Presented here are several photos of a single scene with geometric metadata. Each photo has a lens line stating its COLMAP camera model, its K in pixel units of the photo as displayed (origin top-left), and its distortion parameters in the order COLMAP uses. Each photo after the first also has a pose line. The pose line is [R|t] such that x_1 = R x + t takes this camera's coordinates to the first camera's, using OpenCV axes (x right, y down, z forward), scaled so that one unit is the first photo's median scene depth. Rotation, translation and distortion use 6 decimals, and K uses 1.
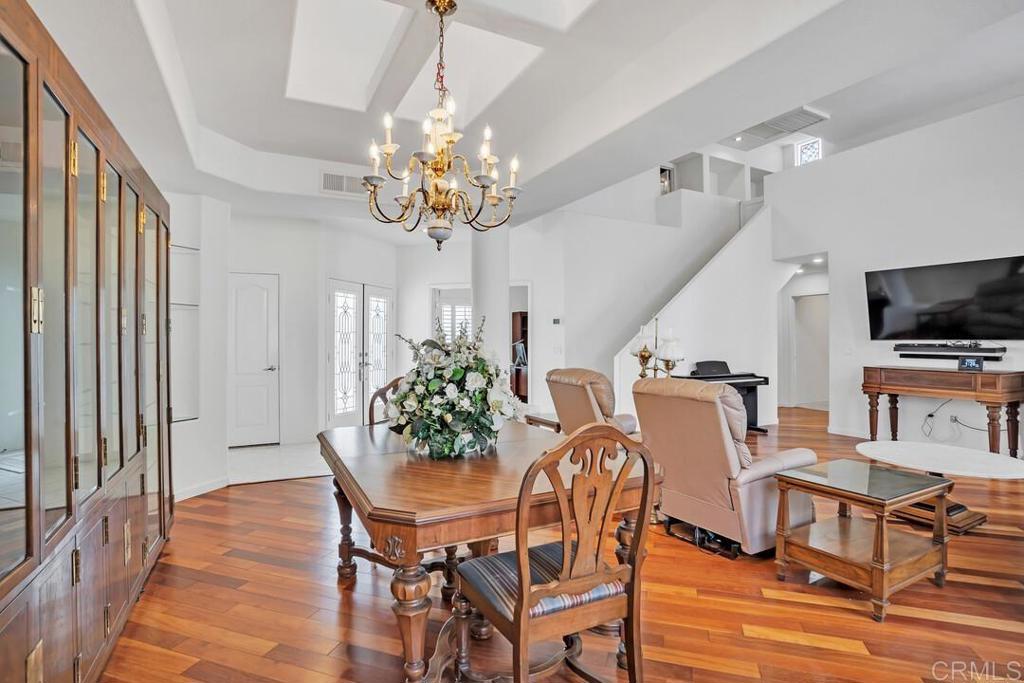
lens RADIAL K [[507.7, 0, 510.5], [0, 507.7, 335.8], [0, 0, 1]] dist [-0.069644, 0.030189]
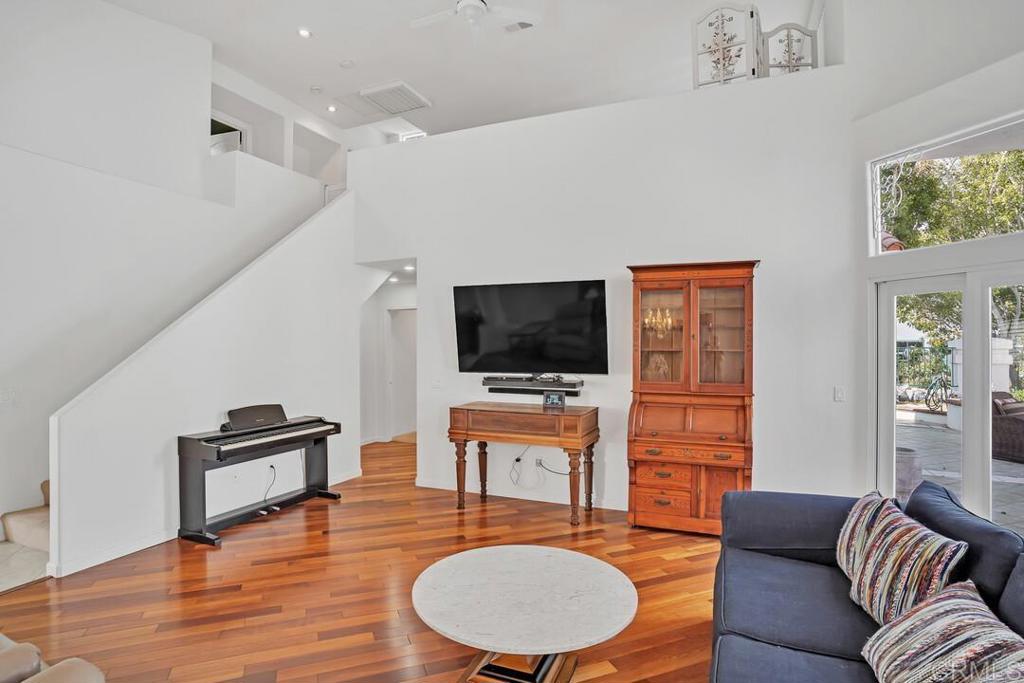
lens RADIAL K [[523.5, 0, 509.6], [0, 523.5, 340.0], [0, 0, 1]] dist [-0.075542, 0.038612]
pose [[0.776137, 0.004443, 0.630549, 0.247489], [-0.004156, 0.999990, -0.001931, -0.039908], [-0.630551, -0.001122, 0.776147, 0.276495]]
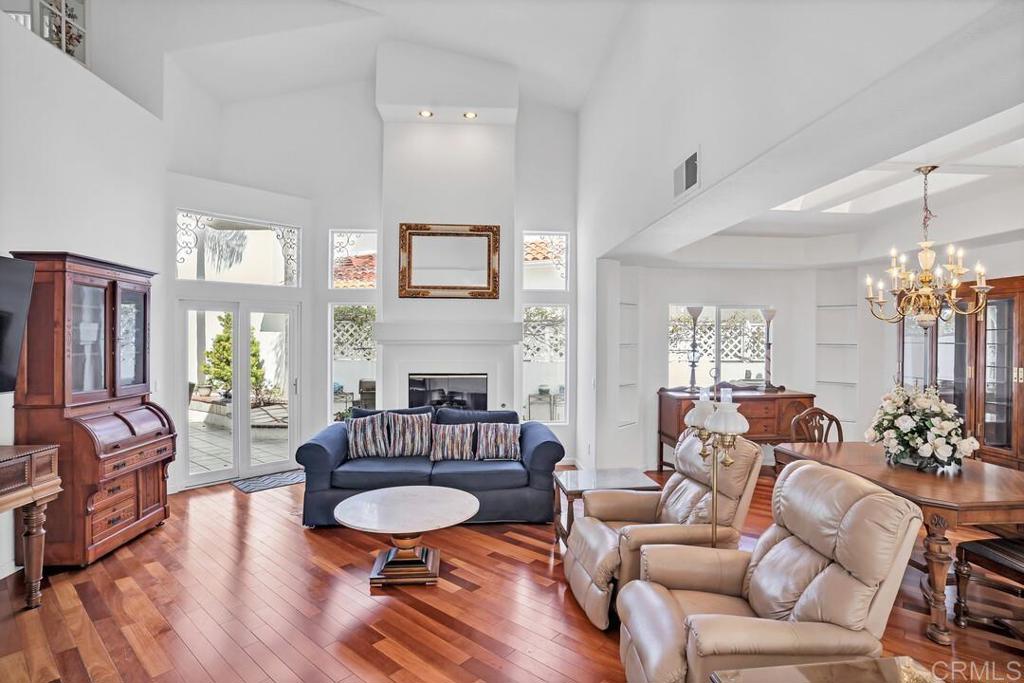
lens RADIAL K [[516.4, 0, 510.0], [0, 516.4, 338.9], [0, 0, 1]] dist [-0.076910, 0.032631]
pose [[-0.919558, -0.005981, 0.392908, 0.156760], [-0.007930, 0.999963, -0.003337, -0.049791], [-0.392874, -0.006185, -0.919572, 1.035573]]
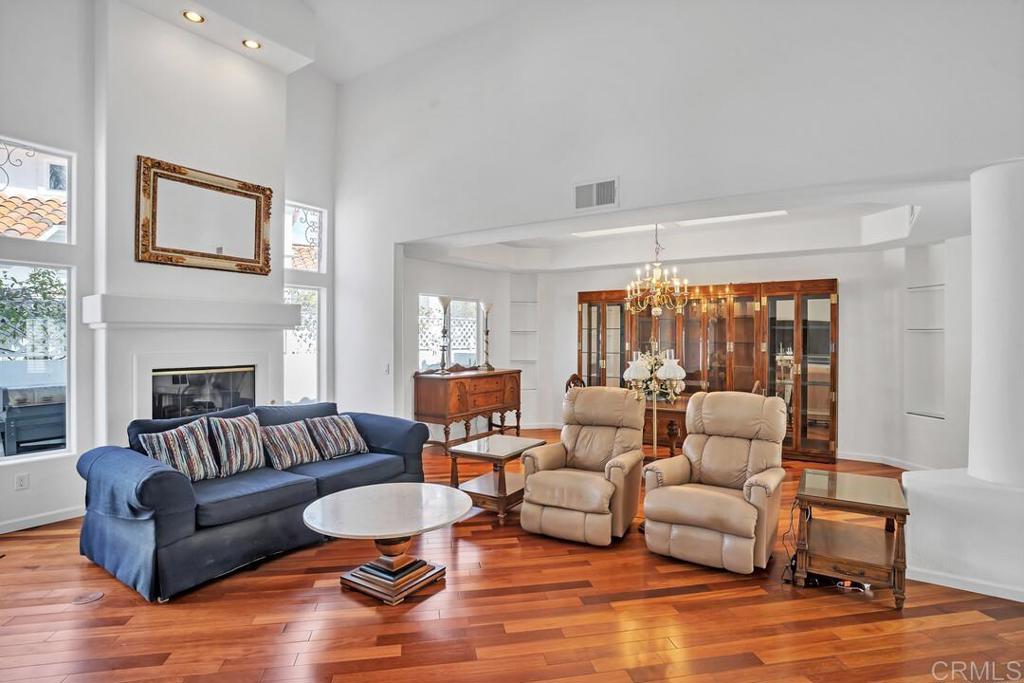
lens RADIAL K [[523.5, 0, 509.6], [0, 523.5, 340.0], [0, 0, 1]] dist [-0.075542, 0.038612]
pose [[-0.881333, 0.000420, -0.472495, 0.618434], [0.002005, 0.999994, -0.002850, -0.022782], [0.472491, -0.003459, -0.881329, 1.048443]]
